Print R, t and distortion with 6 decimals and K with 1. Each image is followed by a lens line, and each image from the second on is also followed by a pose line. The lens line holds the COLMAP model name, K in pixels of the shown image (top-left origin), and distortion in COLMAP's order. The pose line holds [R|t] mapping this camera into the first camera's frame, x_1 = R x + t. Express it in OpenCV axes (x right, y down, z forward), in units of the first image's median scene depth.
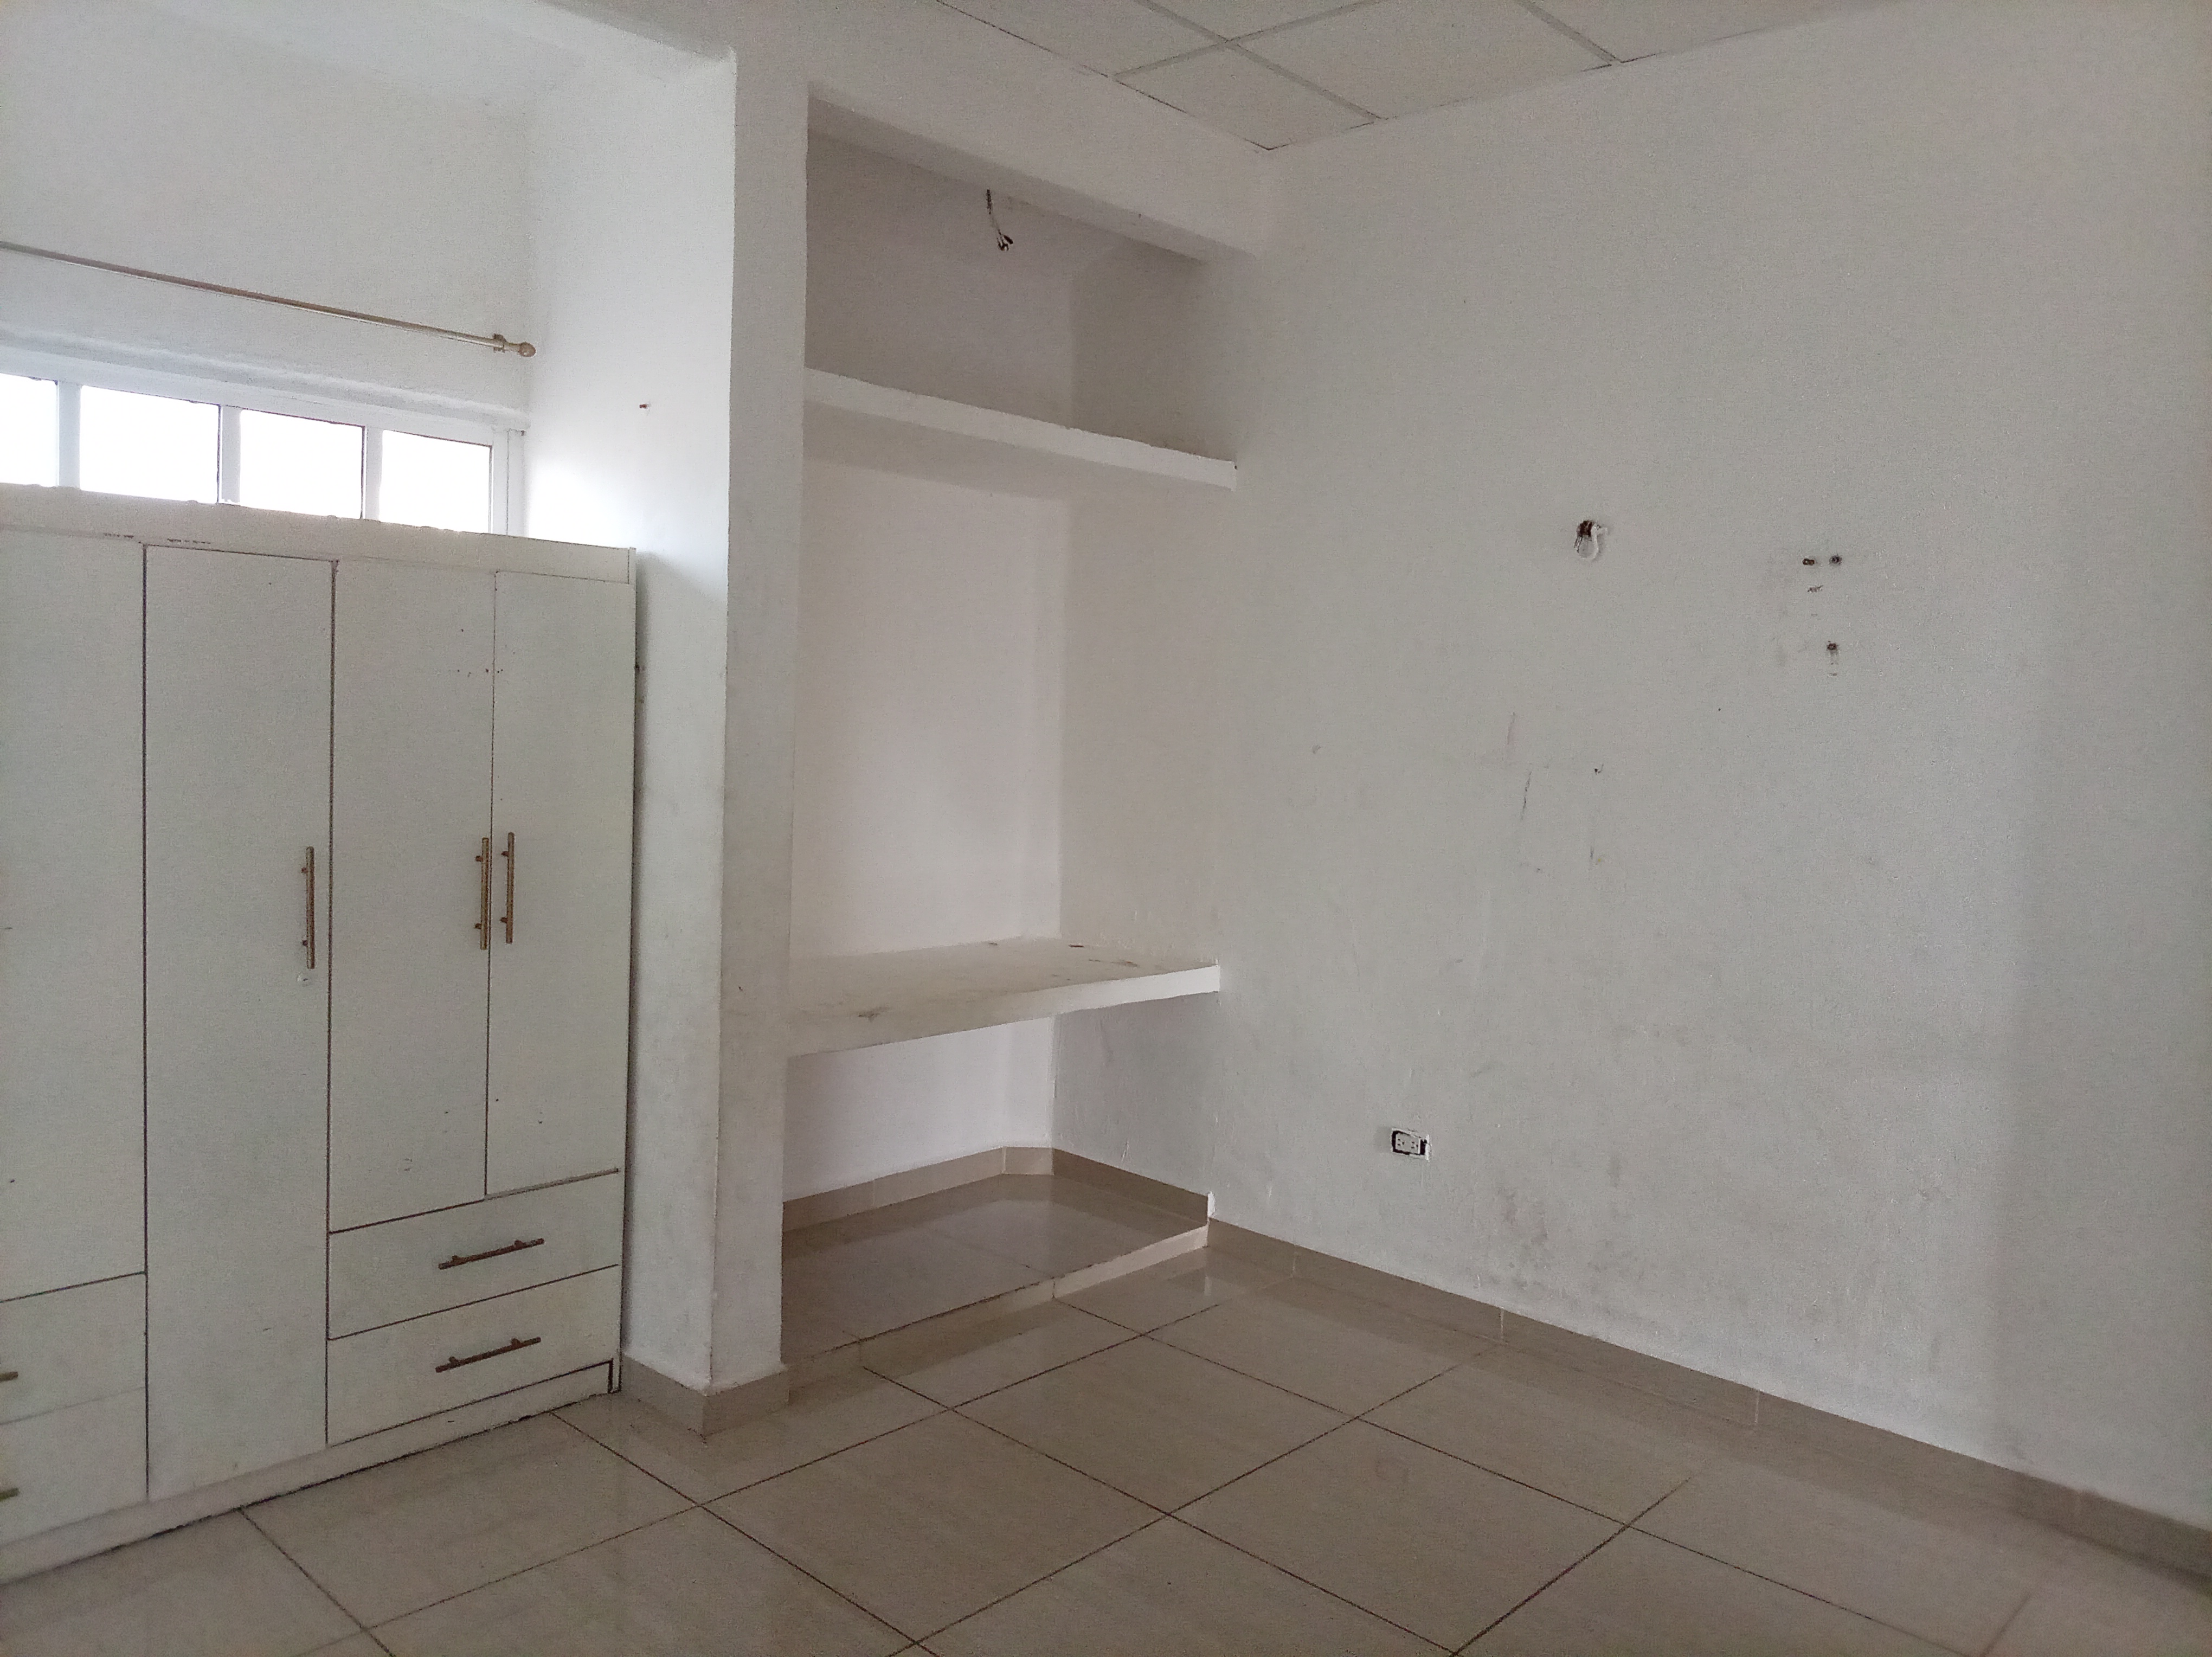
lens RADIAL K [[1655.4, 0, 1103.6], [0, 1655.4, 831.4], [0, 0, 1]] dist [0.004890, -0.022915]
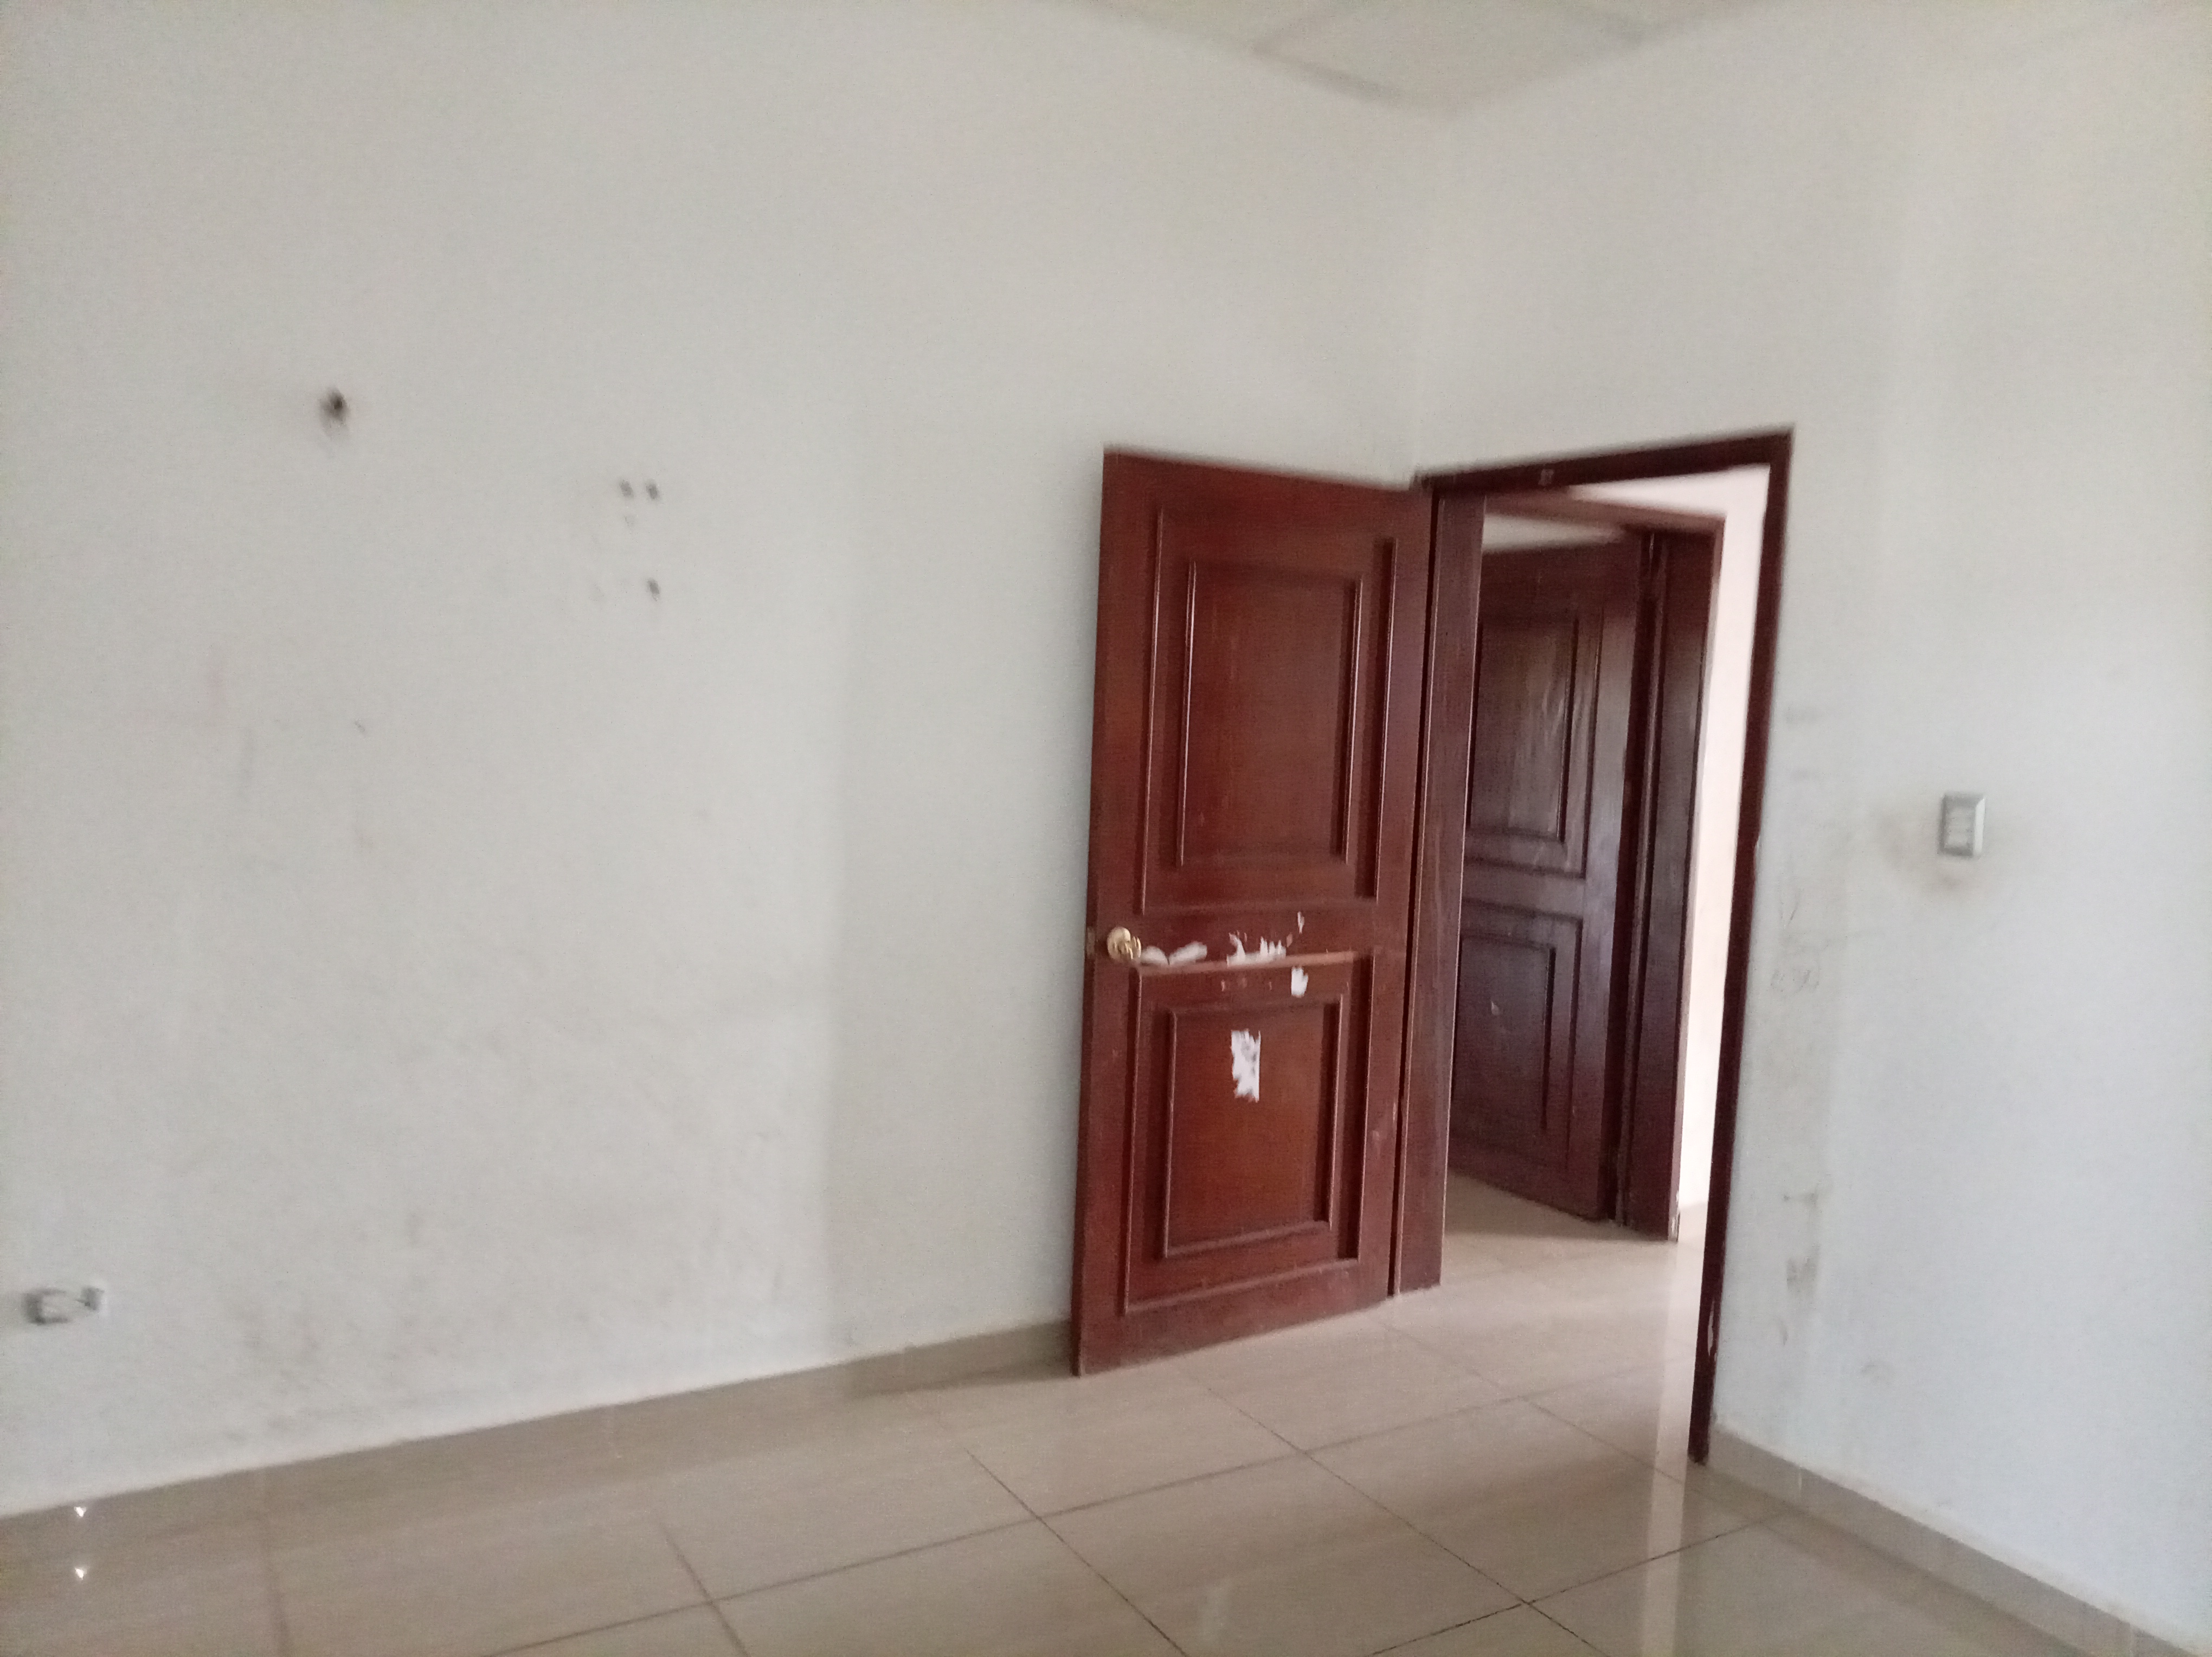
lens RADIAL K [[1655.4, 0, 1107.2], [0, 1655.4, 816.4], [0, 0, 1]] dist [0.004890, -0.022915]
pose [[0.246800, -0.097756, 0.964123, -0.378665], [0.034695, 0.995152, 0.092021, -0.057332], [-0.968445, 0.010739, 0.248995, 0.502813]]
